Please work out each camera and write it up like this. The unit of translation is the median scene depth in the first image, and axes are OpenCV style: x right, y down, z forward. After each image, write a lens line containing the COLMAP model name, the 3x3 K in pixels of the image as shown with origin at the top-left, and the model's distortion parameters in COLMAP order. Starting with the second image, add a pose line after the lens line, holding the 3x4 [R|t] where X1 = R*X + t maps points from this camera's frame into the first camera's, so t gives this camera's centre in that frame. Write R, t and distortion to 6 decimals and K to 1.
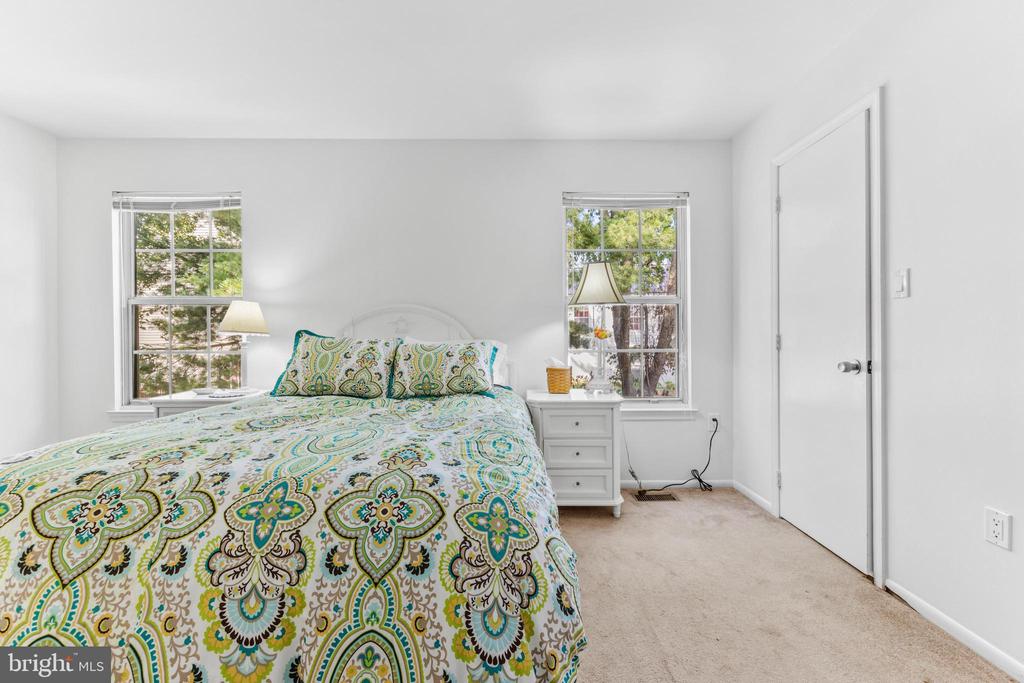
lens RADIAL K [[410.9, 0, 512.0], [0, 410.9, 341.5], [0, 0, 1]] dist [-0.005082, 0.000074]
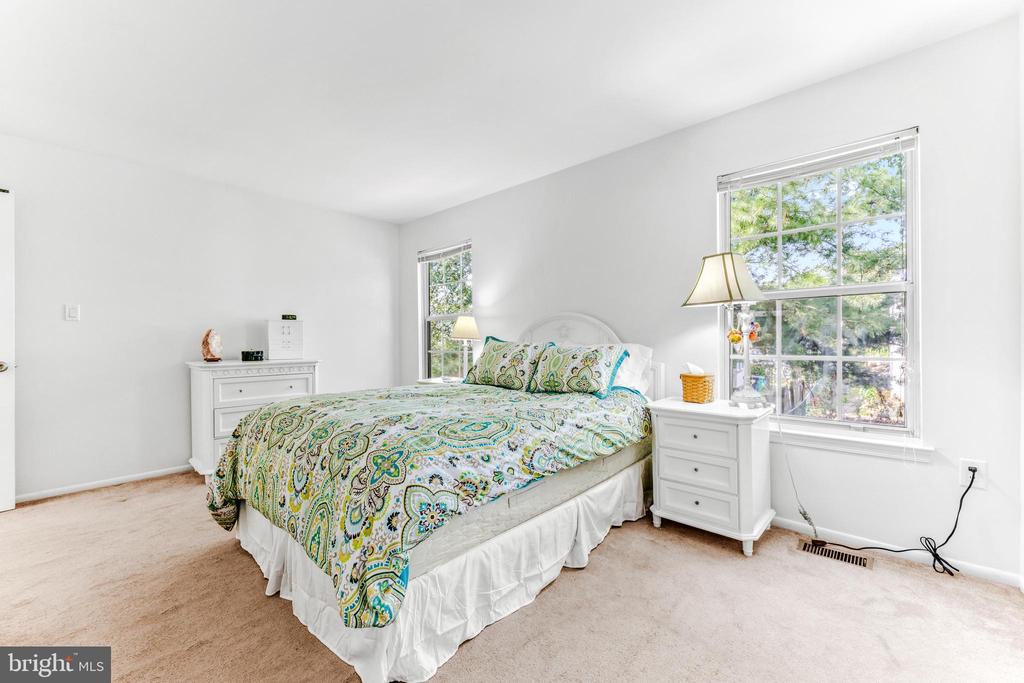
lens RADIAL K [[406.0, 0, 509.5], [0, 406.0, 345.3], [0, 0, 1]] dist [-0.001420, 0.000188]
pose [[0.740519, 0.004159, -0.672022, 0.465834], [-0.000922, 0.999986, 0.005173, -0.005960], [0.672034, -0.003211, 0.740513, 0.061370]]
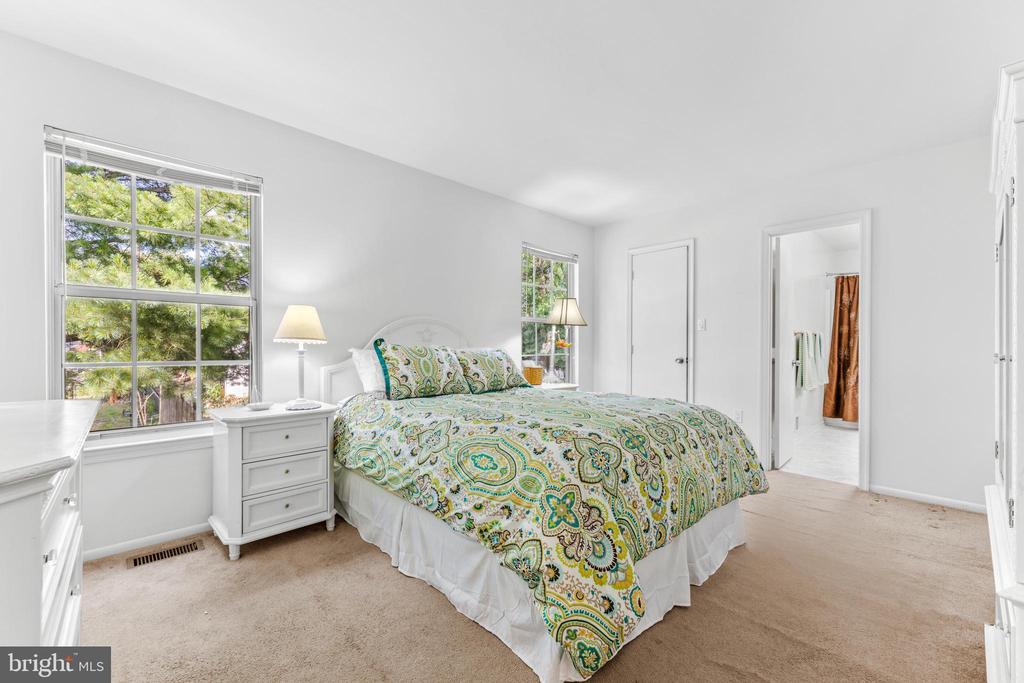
lens RADIAL K [[416.1, 0, 512.0], [0, 416.1, 341.5], [0, 0, 1]] dist [-0.006562, 0.000024]
pose [[0.733580, 0.012534, 0.679487, -1.044106], [0.000661, 0.999816, -0.019157, 0.001064], [-0.679602, 0.014502, 0.733437, -0.008300]]
